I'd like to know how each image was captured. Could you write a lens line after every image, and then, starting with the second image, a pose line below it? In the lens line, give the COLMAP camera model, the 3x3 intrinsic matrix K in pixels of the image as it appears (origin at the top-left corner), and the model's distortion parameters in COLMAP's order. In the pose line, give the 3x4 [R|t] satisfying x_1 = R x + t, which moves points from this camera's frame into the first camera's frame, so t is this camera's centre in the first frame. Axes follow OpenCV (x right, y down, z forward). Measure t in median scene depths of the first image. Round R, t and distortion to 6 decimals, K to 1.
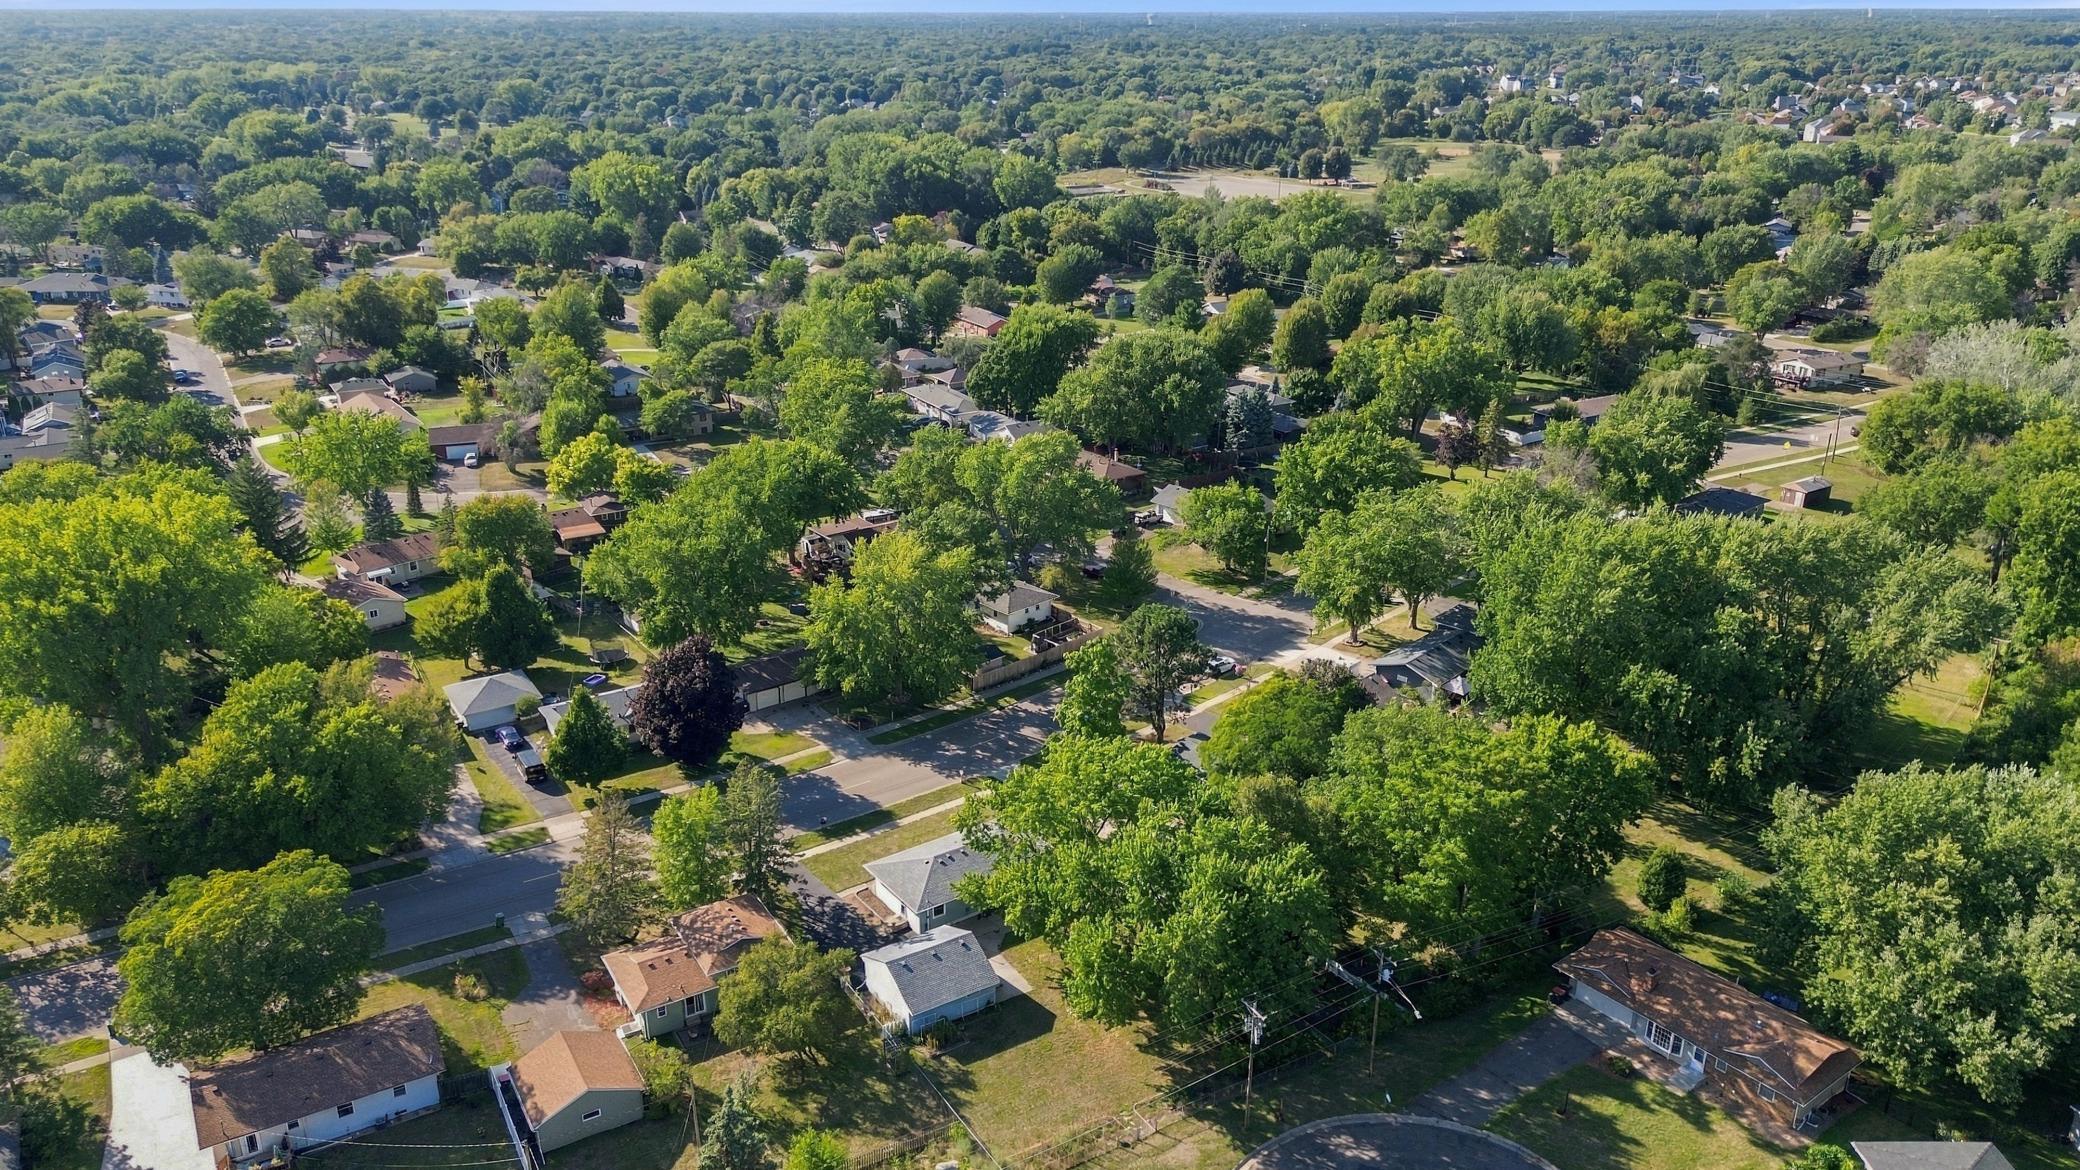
lens RADIAL K [[1541.9, 0, 1040.0], [0, 1541.9, 585.0], [0, 0, 1]] dist [0.060331, -0.002625]
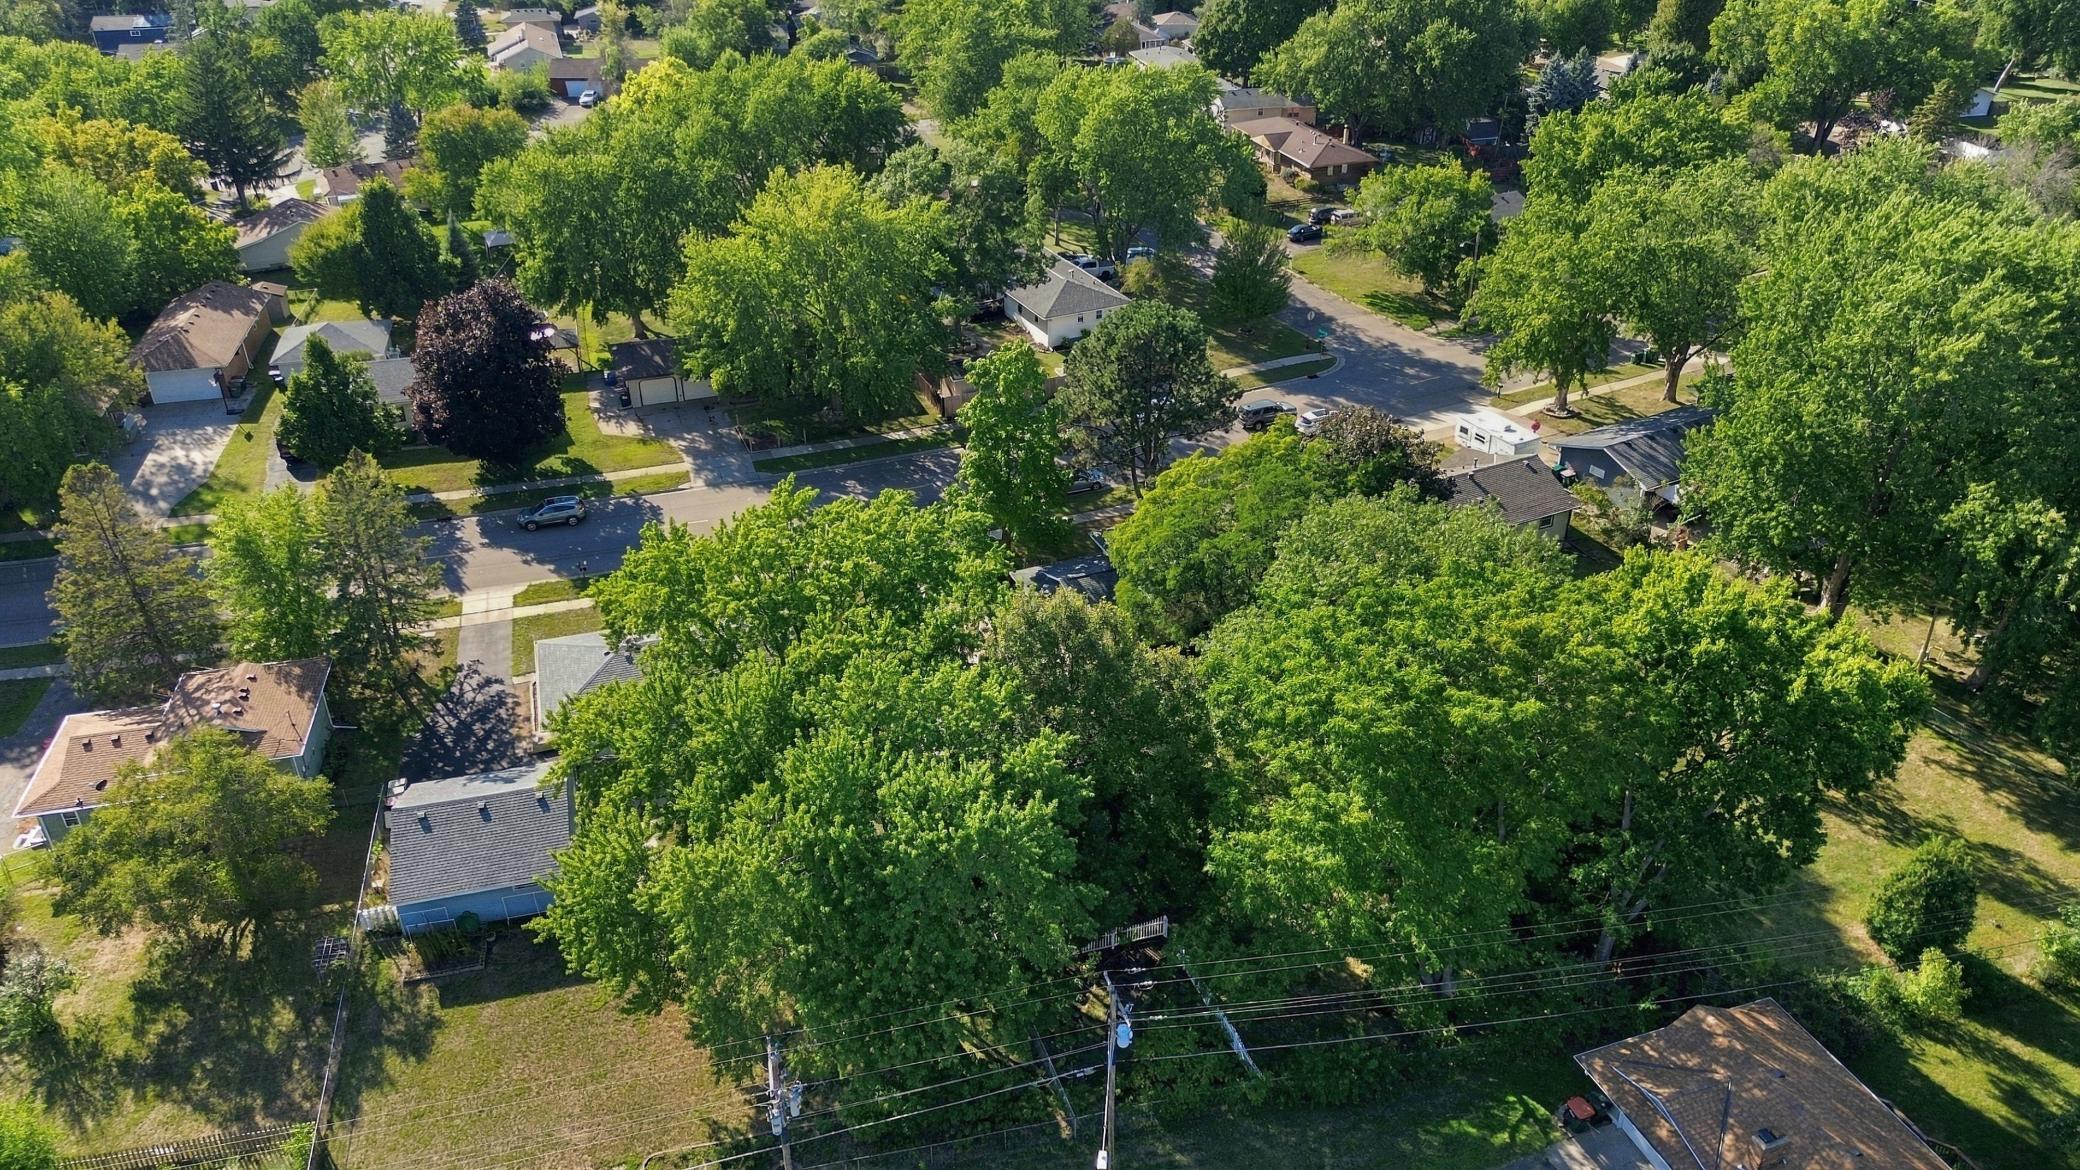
lens RADIAL K [[1526.6, 0, 1040.0], [0, 1526.6, 585.0], [0, 0, 1]] dist [0.027631, -0.004915]
pose [[0.953098, 0.141645, -0.267473, 0.208051], [-0.099678, 0.981329, 0.164494, 0.028841], [0.285779, -0.130117, 0.949421, 0.388009]]
